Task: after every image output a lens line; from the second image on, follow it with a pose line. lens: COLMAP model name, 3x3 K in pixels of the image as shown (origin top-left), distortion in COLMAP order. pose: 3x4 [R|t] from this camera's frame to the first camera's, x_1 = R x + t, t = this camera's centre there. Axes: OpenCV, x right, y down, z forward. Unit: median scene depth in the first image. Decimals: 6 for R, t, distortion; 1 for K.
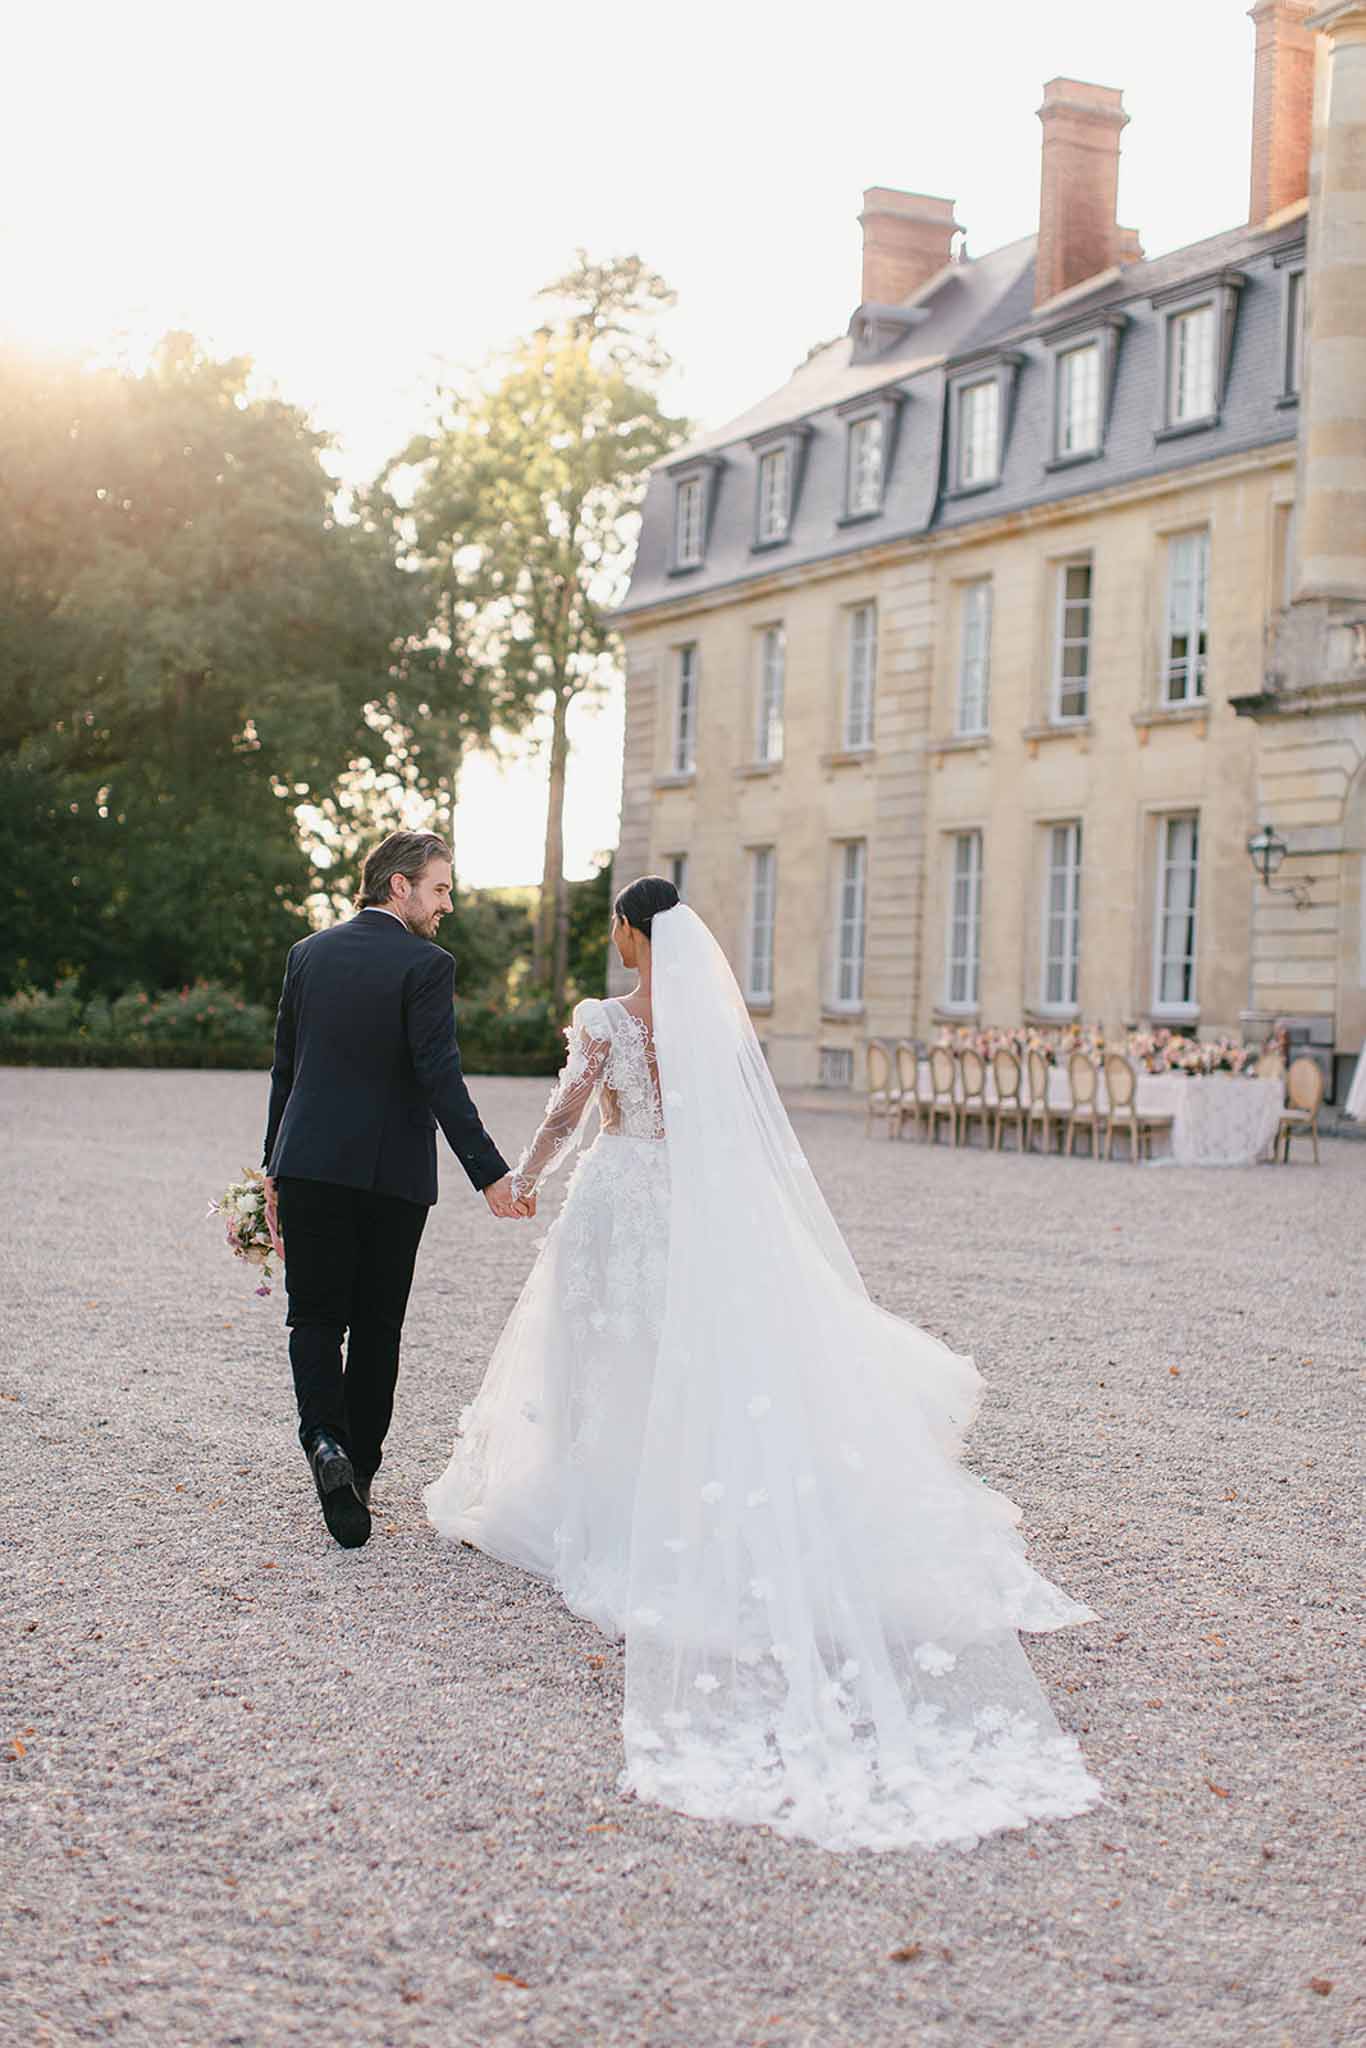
lens RADIAL K [[3005.0, 0, 685.5], [0, 3005.0, 1026.1], [0, 0, 1]] dist [0.026241, 0.000000]
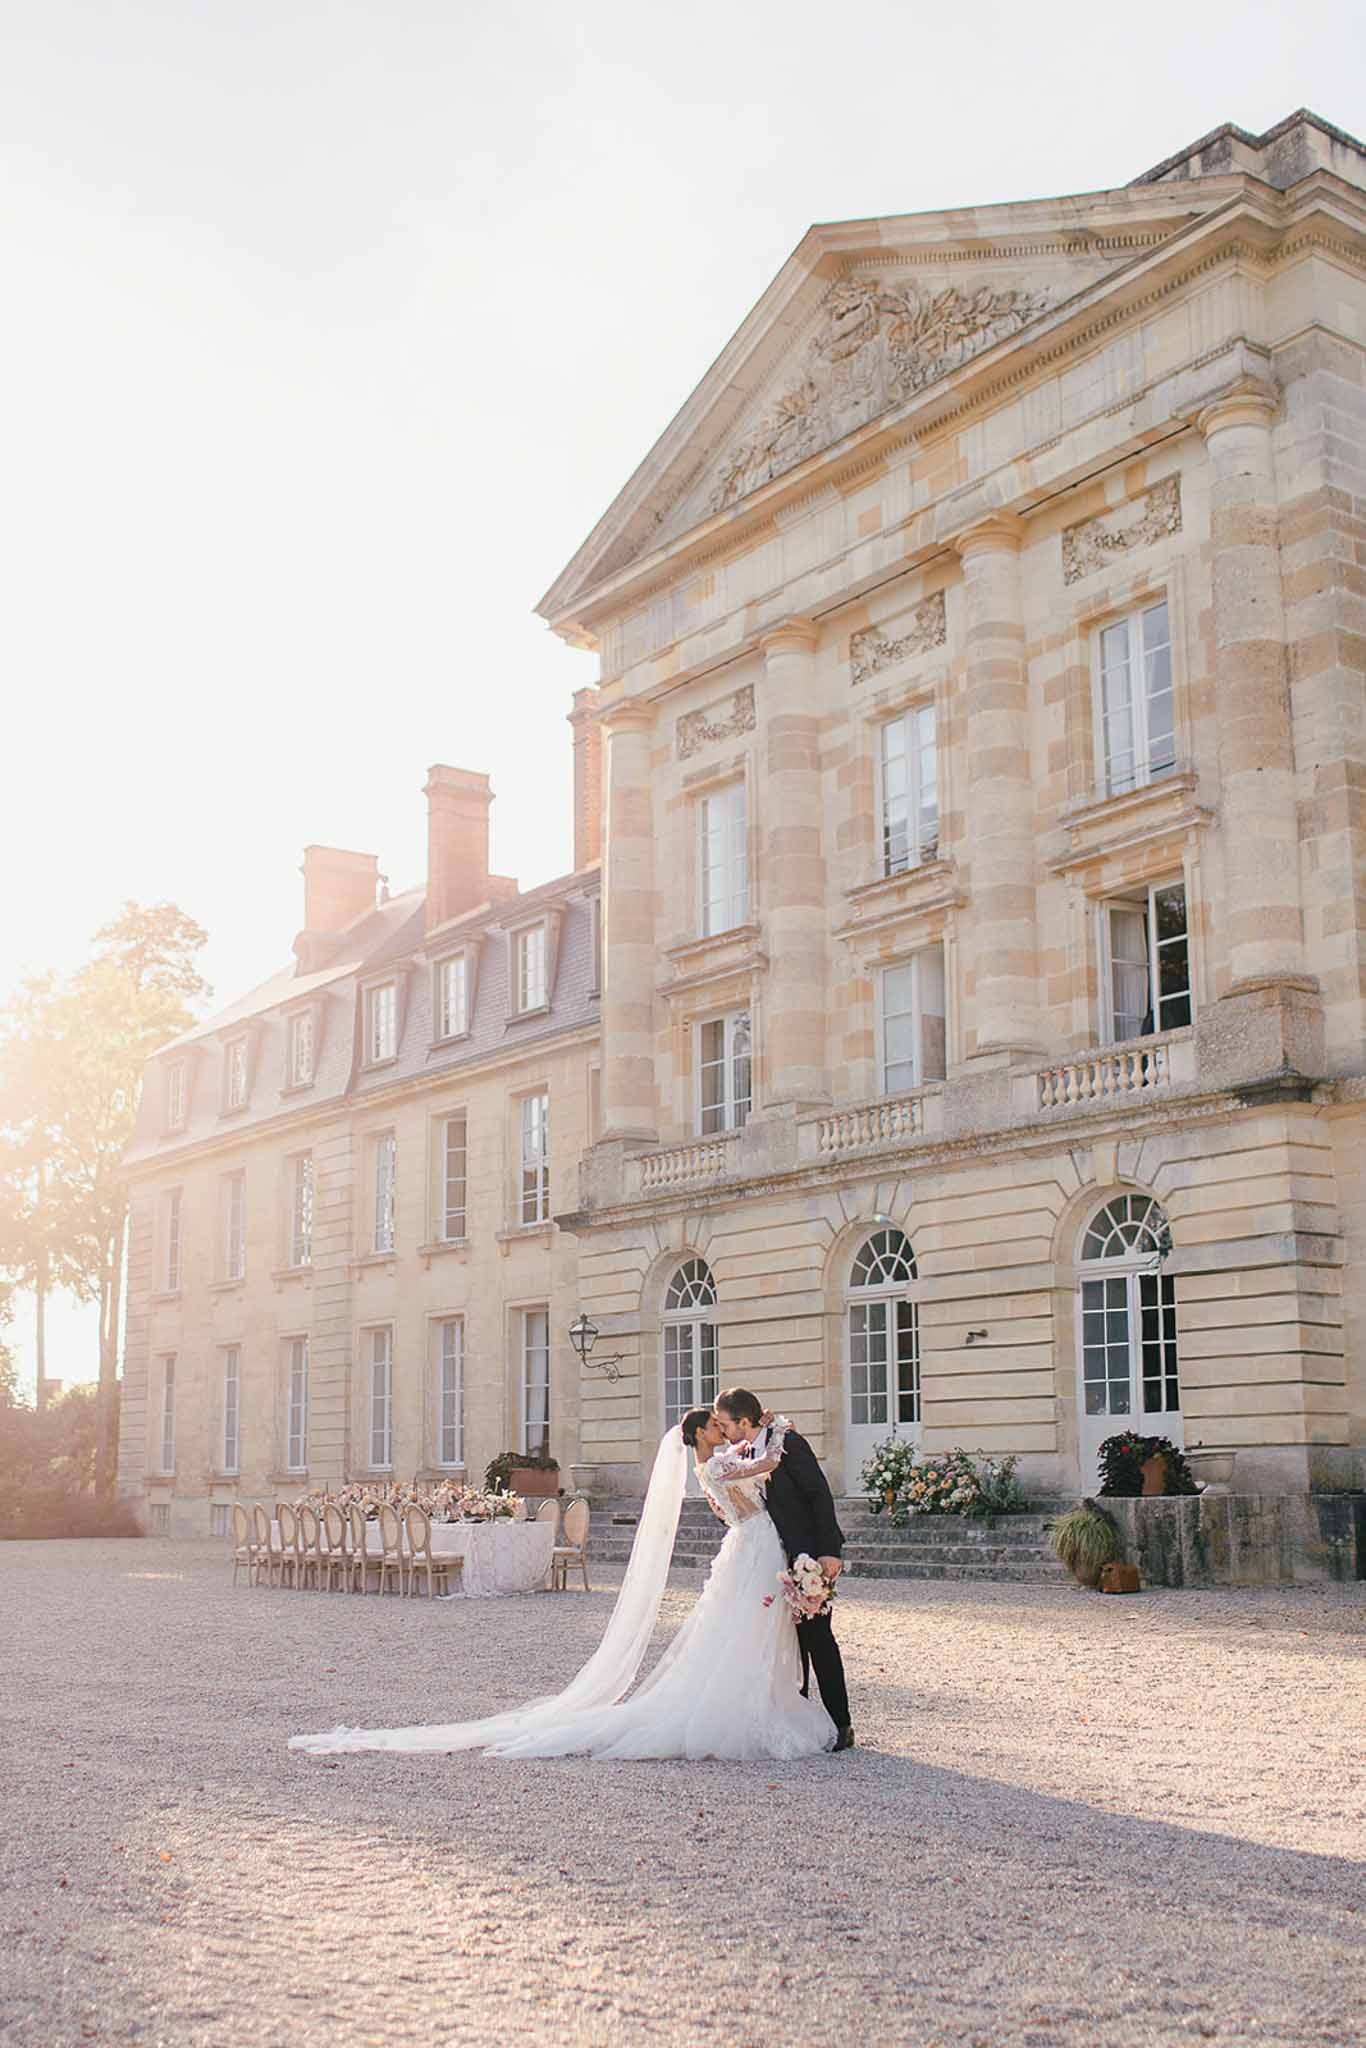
lens RADIAL K [[2209.8, 0, 624.4], [0, 2209.8, 1113.9], [0, 0, 1]] dist [-0.000164, 0.000000]
pose [[0.987140, -0.017121, 0.158937, 0.049787], [0.042715, 0.986347, -0.159046, -0.000794], [-0.154044, 0.163790, 0.974394, 0.055772]]
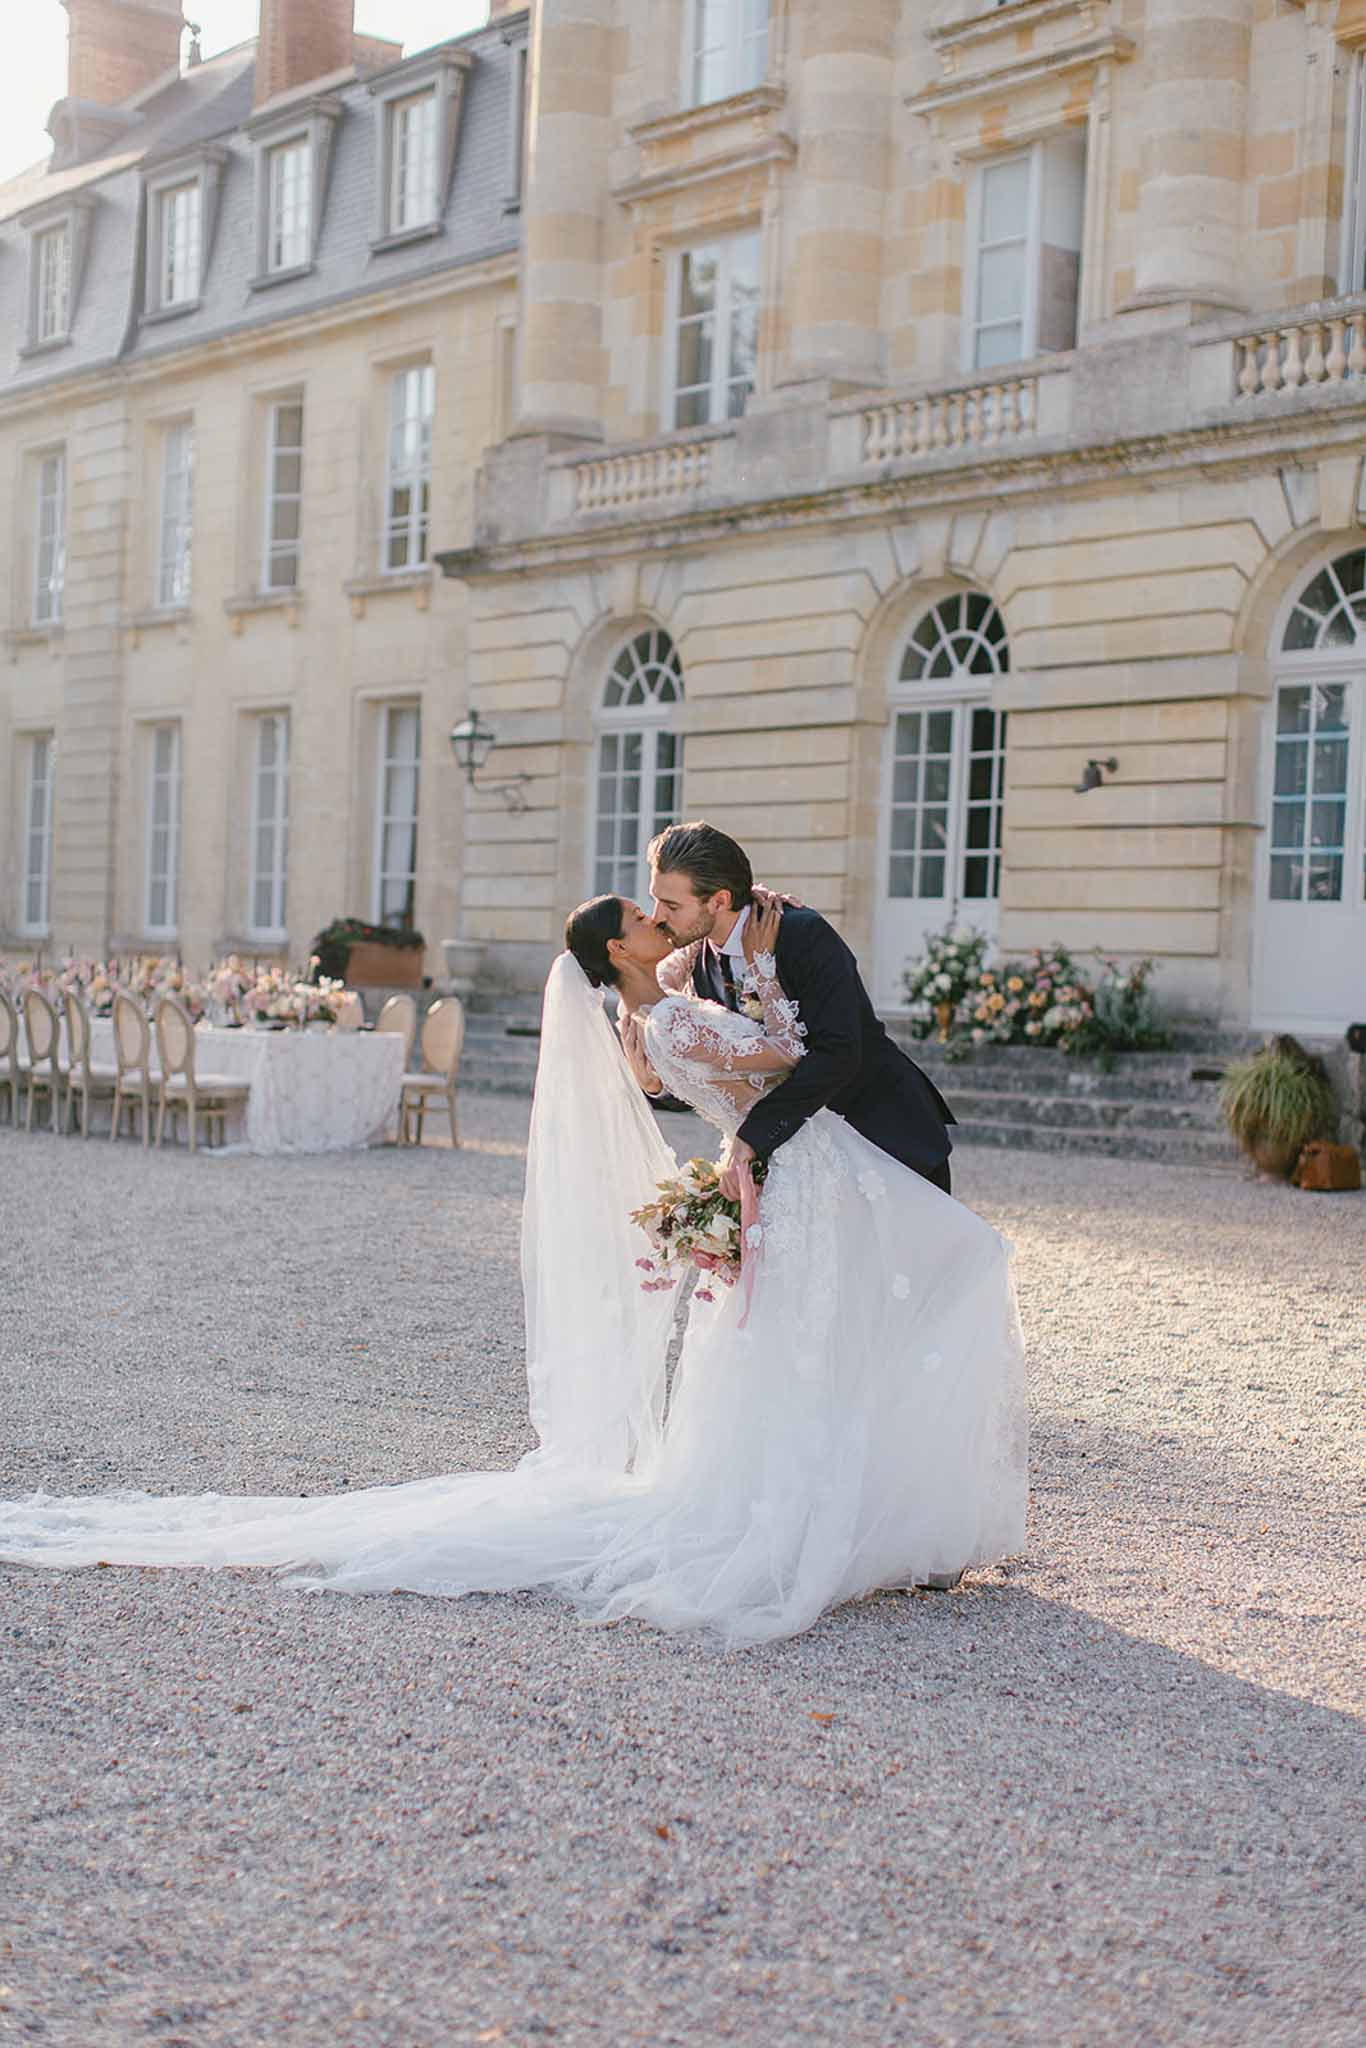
lens RADIAL K [[3005.0, 0, 695.6], [0, 3005.0, 1012.2], [0, 0, 1]] dist [0.026241, 0.000000]
pose [[0.978139, -0.002472, 0.207938, 0.065804], [-0.001818, 0.999789, 0.020437, -0.001479], [-0.207944, -0.020368, 0.977929, 0.152732]]
